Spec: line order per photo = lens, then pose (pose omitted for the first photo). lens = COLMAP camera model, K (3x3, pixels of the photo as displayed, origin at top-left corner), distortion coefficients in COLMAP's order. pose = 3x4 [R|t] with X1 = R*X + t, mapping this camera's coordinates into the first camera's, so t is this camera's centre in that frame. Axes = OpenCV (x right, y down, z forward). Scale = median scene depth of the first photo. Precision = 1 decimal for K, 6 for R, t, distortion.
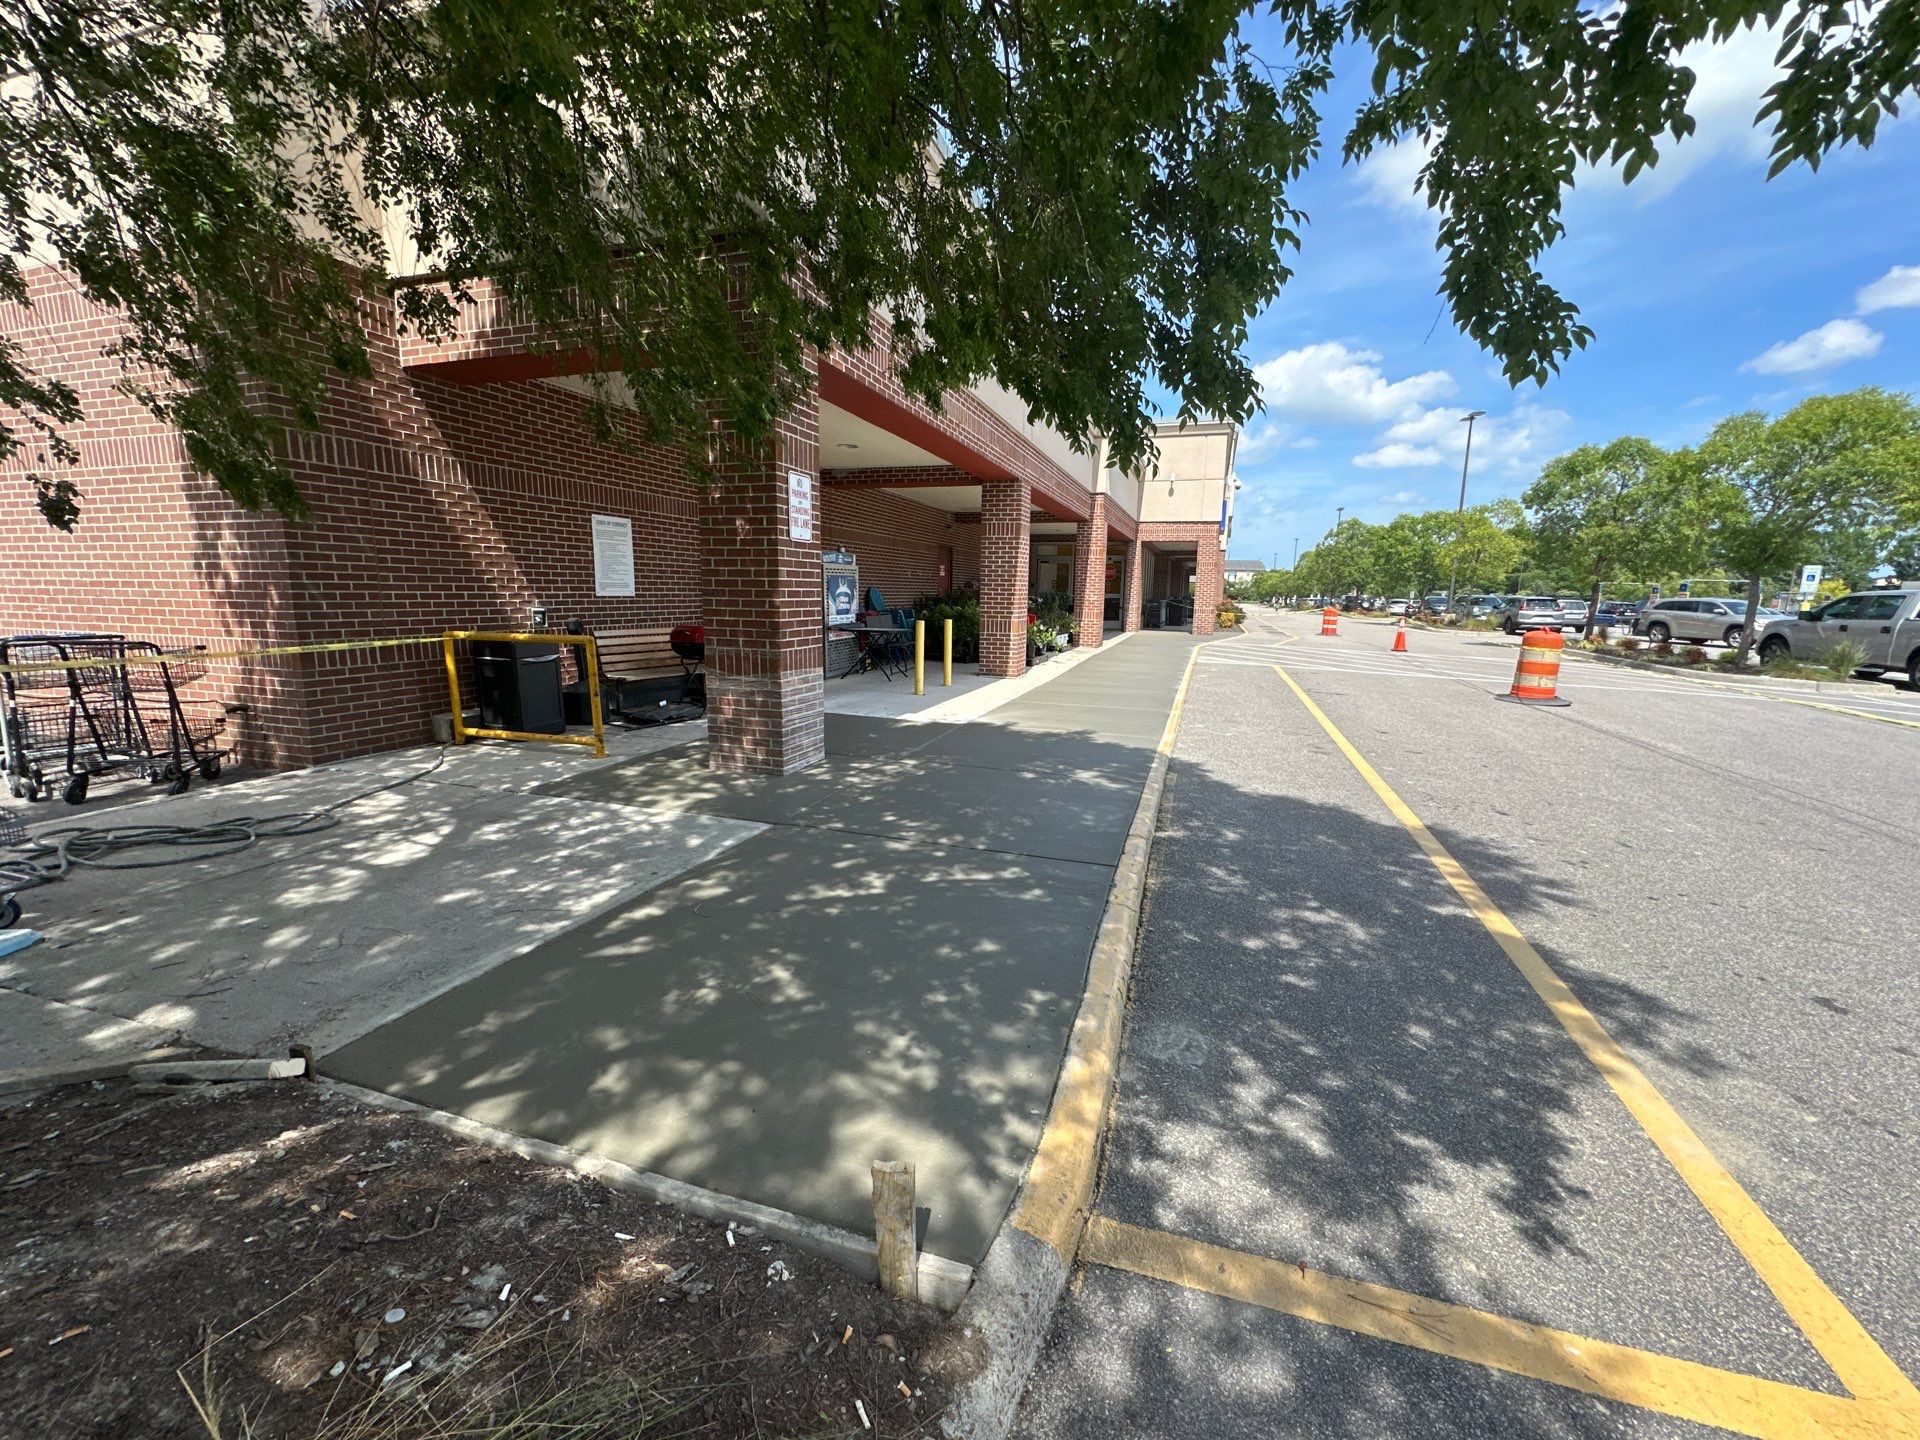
lens RADIAL K [[769.2, 0, 961.4], [0, 769.2, 723.9], [0, 0, 1]] dist [-0.005195, 0.001192]
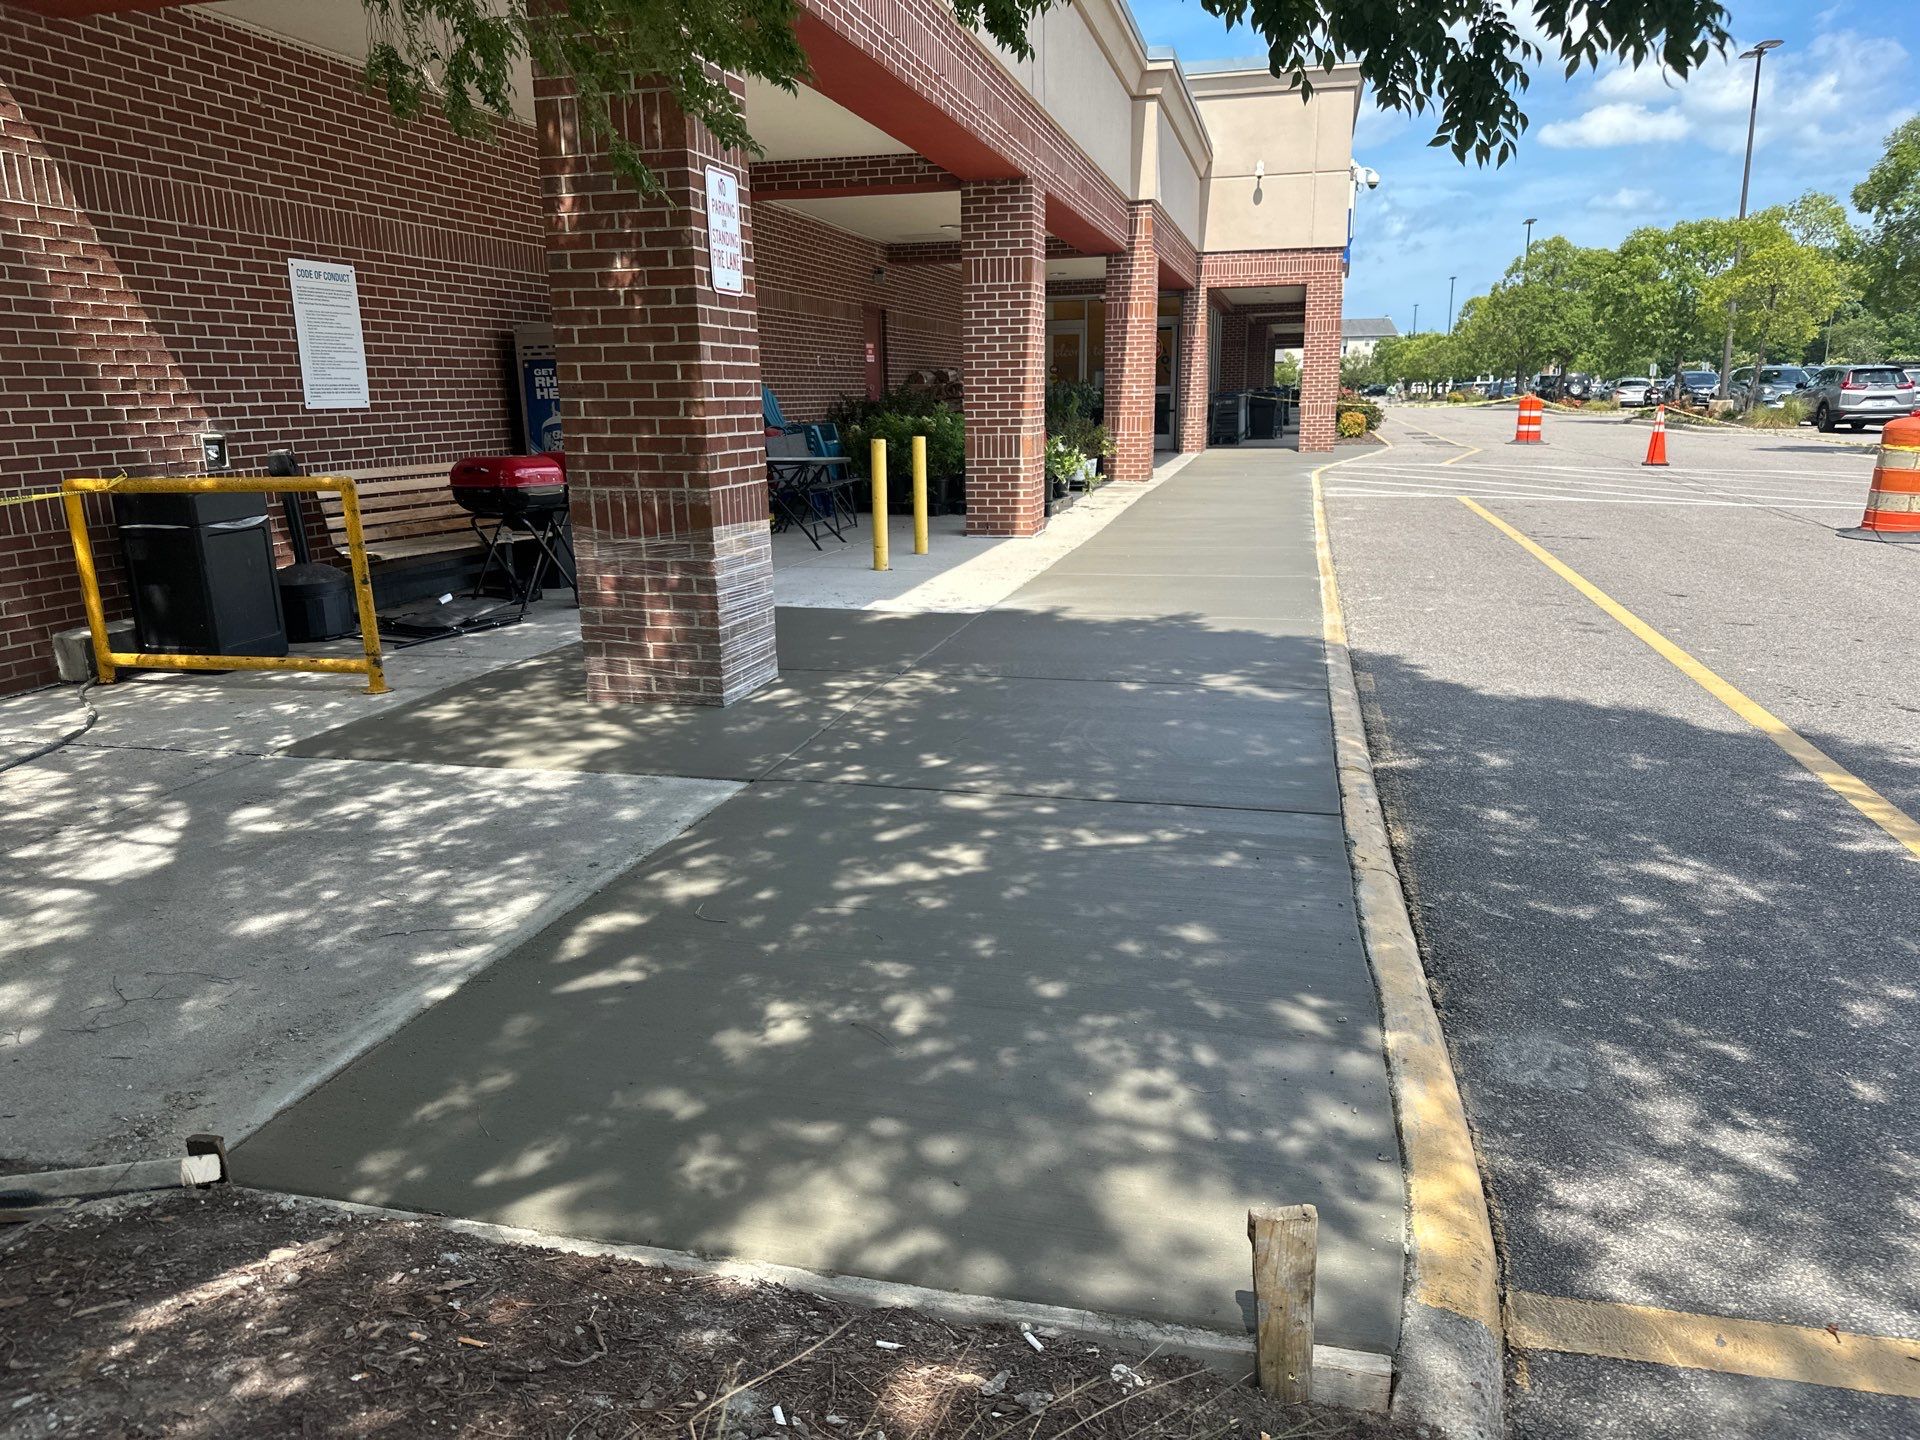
lens RADIAL K [[1344.7, 0, 957.2], [0, 1344.7, 732.2], [0, 0, 1]] dist [0.071500, -0.105609]
pose [[0.996814, -0.049745, 0.062350, -0.105137], [0.044938, 0.996075, 0.076258, 0.014900], [-0.065899, -0.073213, 0.995137, -0.029770]]
